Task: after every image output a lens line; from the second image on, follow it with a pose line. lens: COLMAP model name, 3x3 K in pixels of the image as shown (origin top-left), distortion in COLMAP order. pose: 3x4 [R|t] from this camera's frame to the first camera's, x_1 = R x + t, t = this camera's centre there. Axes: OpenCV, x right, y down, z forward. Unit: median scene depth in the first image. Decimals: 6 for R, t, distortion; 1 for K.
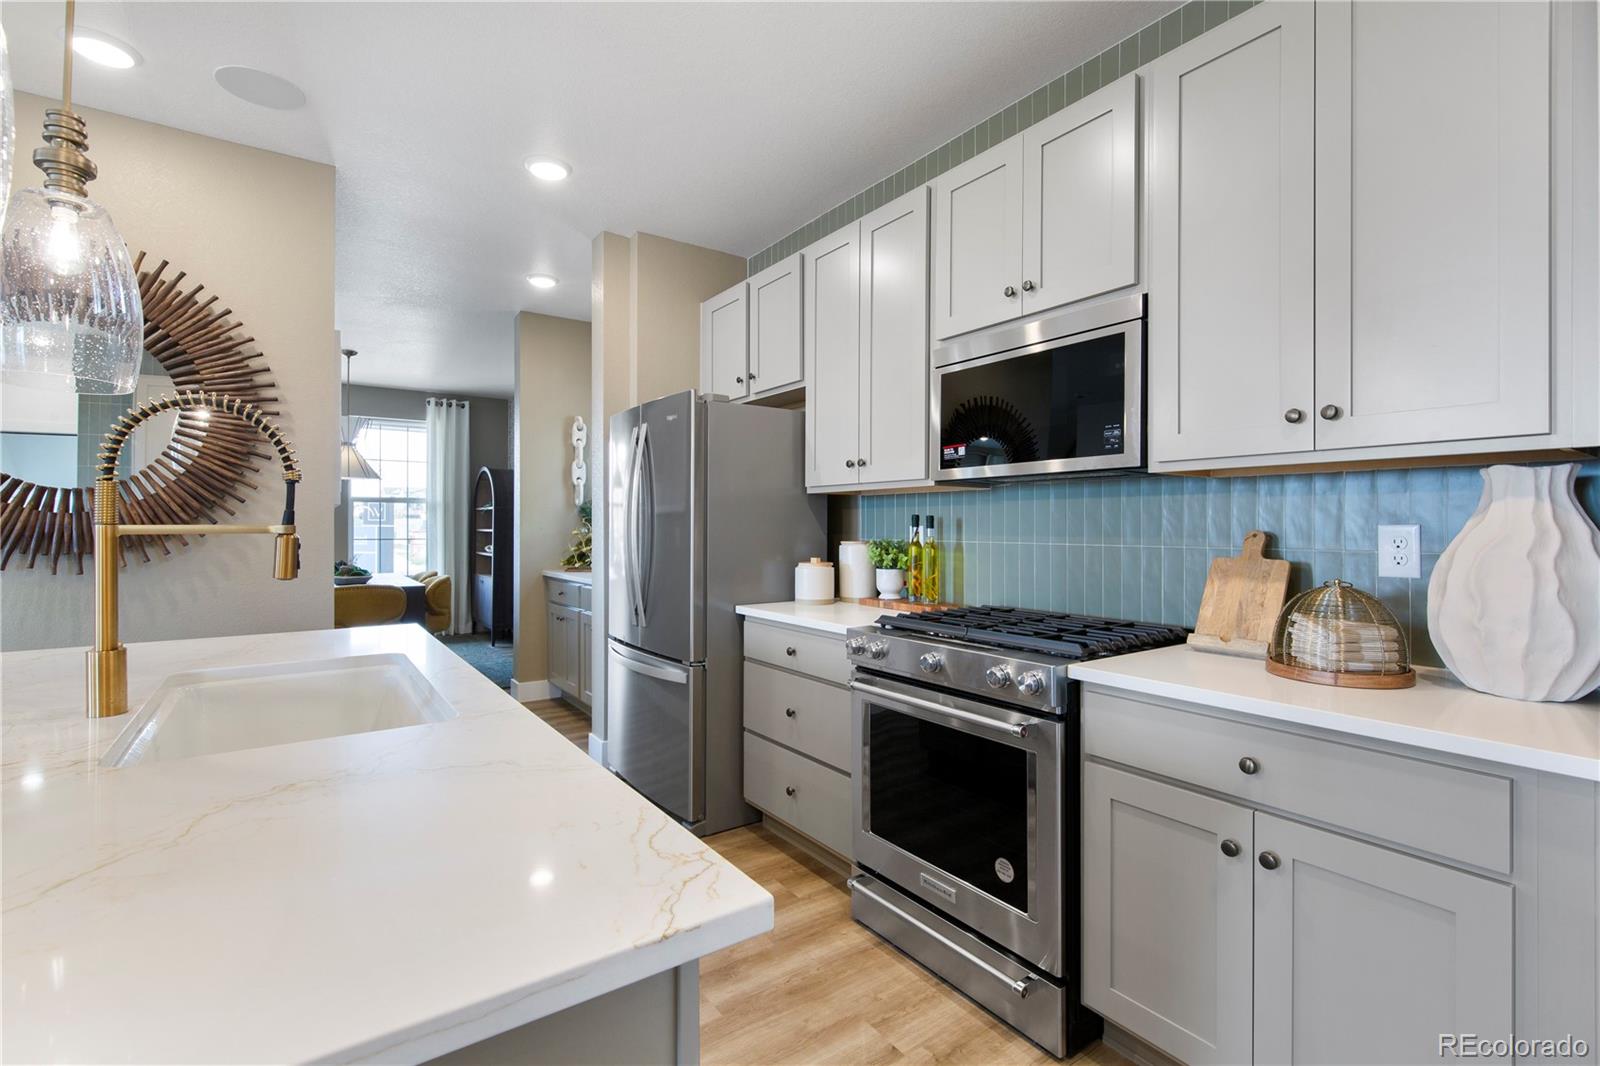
lens RADIAL K [[718.5, 0, 803.0], [0, 718.5, 525.6], [0, 0, 1]] dist [-0.003917, 0.000935]
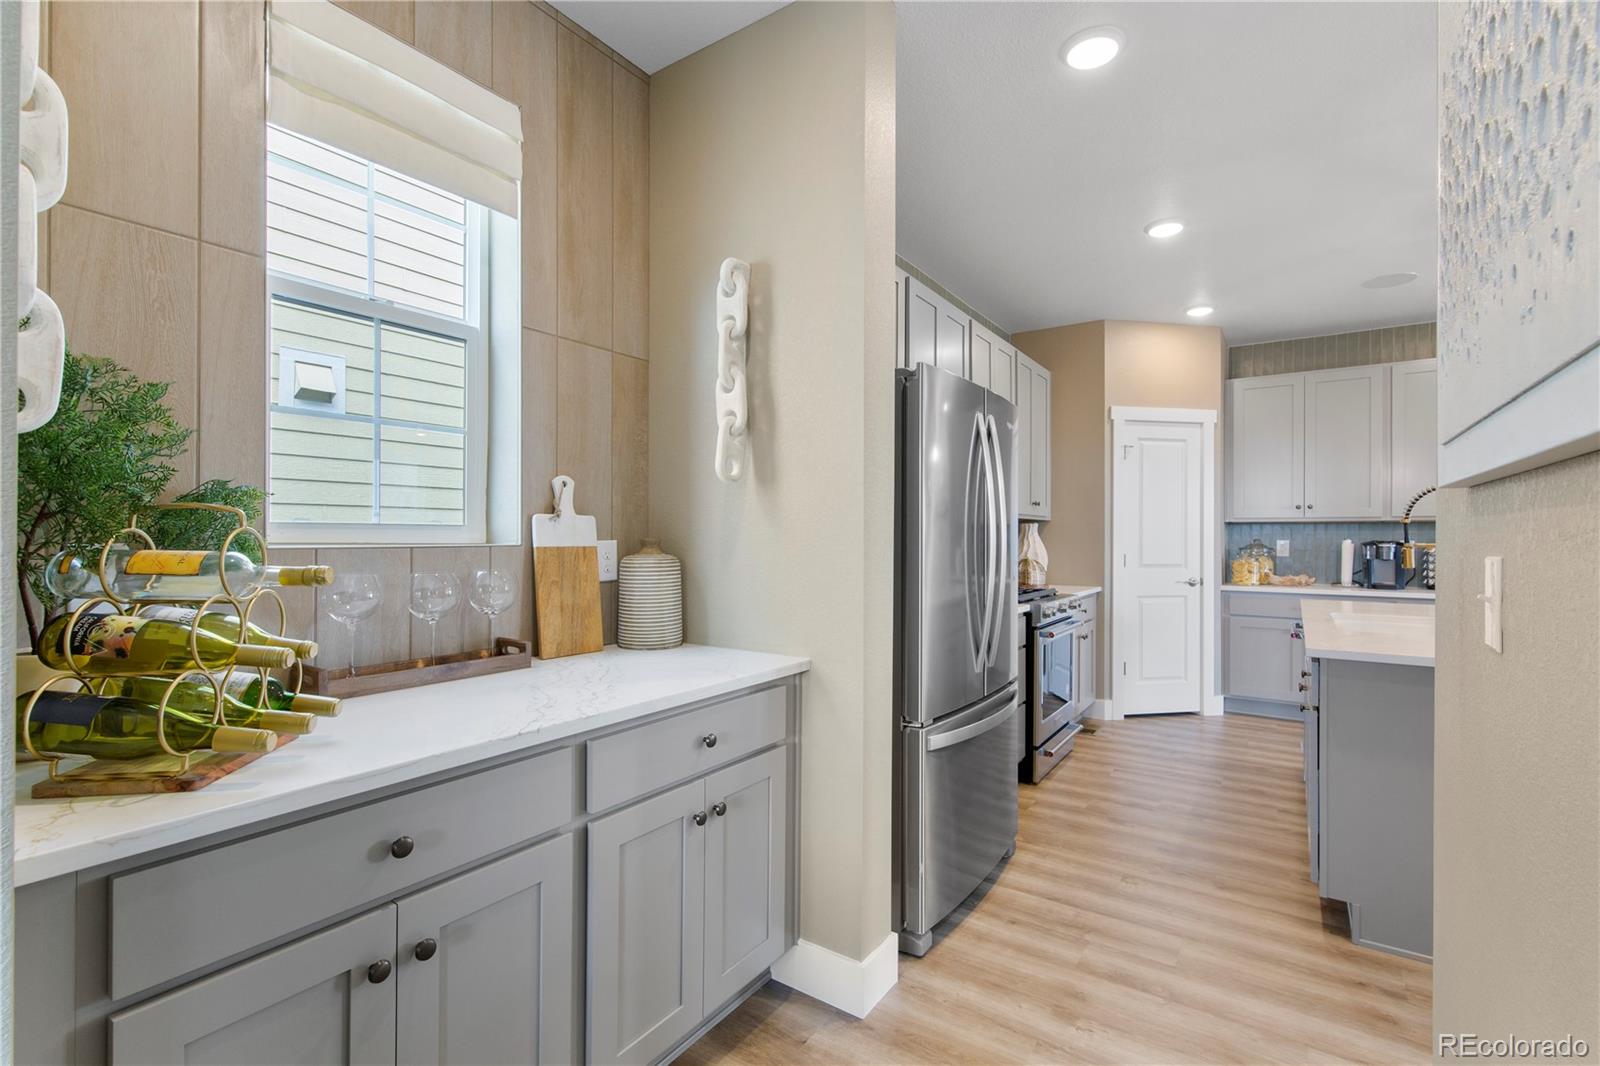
lens RADIAL K [[720.8, 0, 802.4], [0, 720.8, 534.9], [0, 0, 1]] dist [0.004241, 0.000194]
pose [[-0.349364, -0.003561, 0.936980, -1.176728], [-0.005831, 0.999982, 0.001626, -0.011732], [-0.936969, -0.004896, -0.349379, 1.919144]]
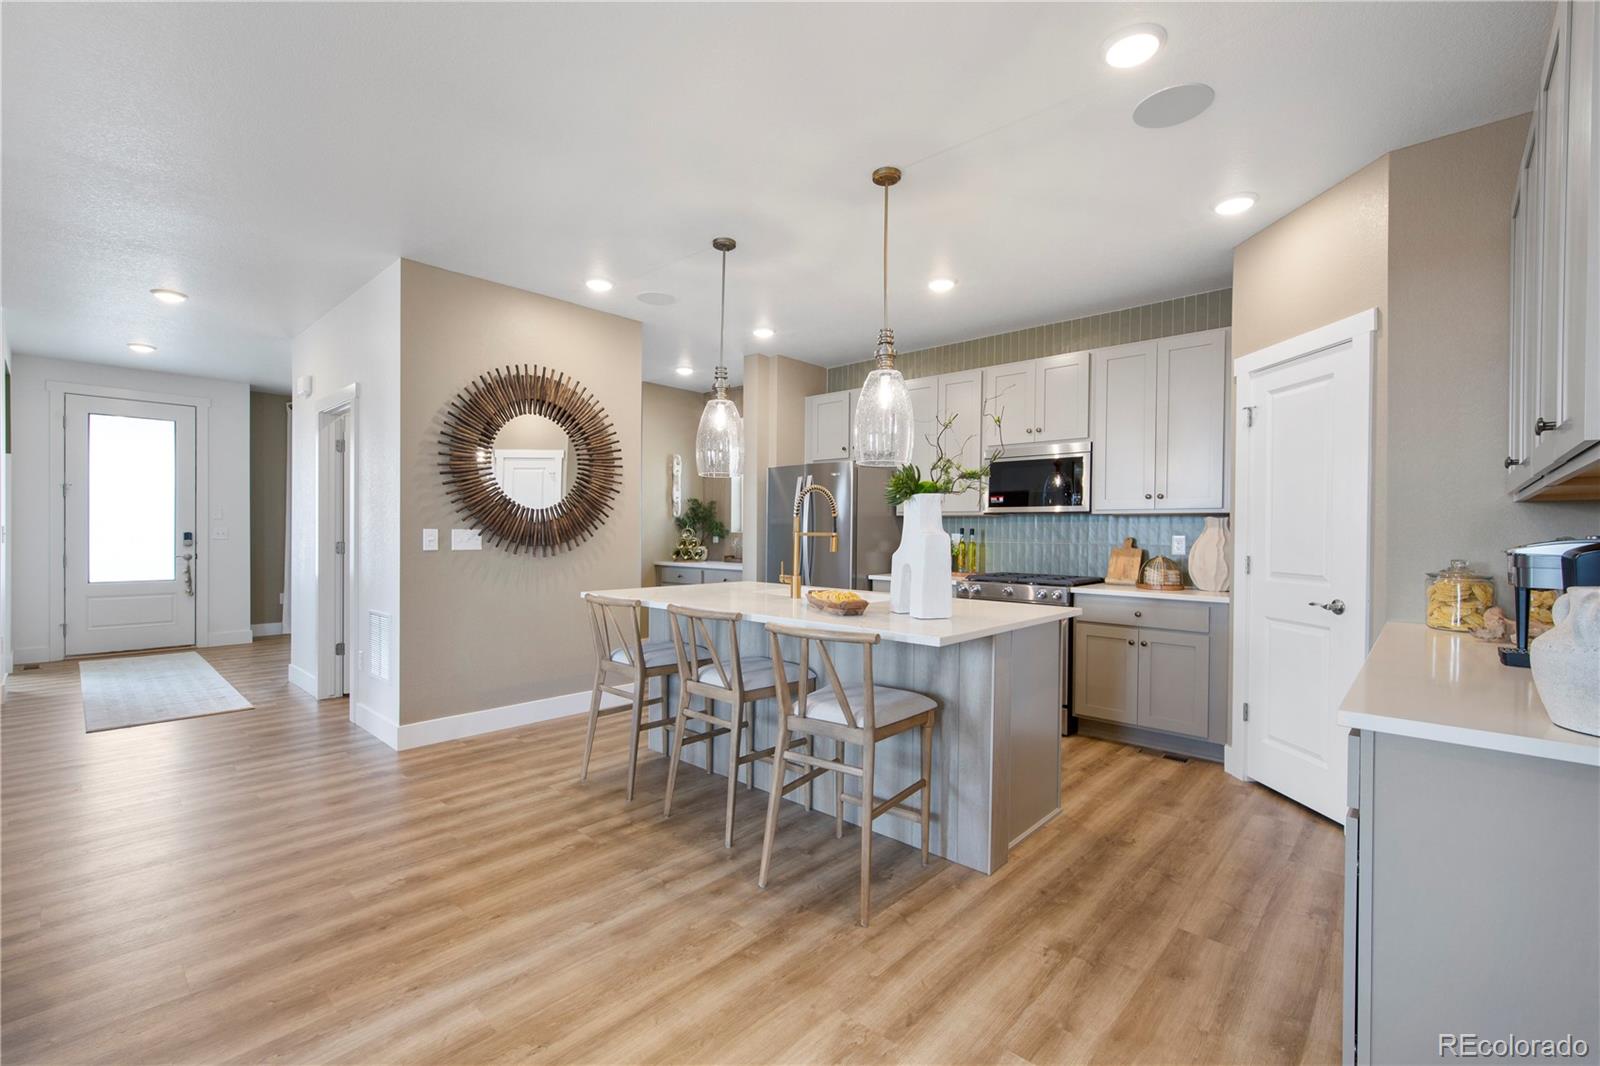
lens RADIAL K [[692.4, 0, 793.1], [0, 692.4, 537.2], [0, 0, 1]] dist [0.001492, -0.001395]
pose [[0.978543, 0.007495, 0.205906, -0.793548], [-0.009453, 0.999919, 0.008530, -0.002255], [-0.205825, -0.010293, 0.978535, -0.881605]]
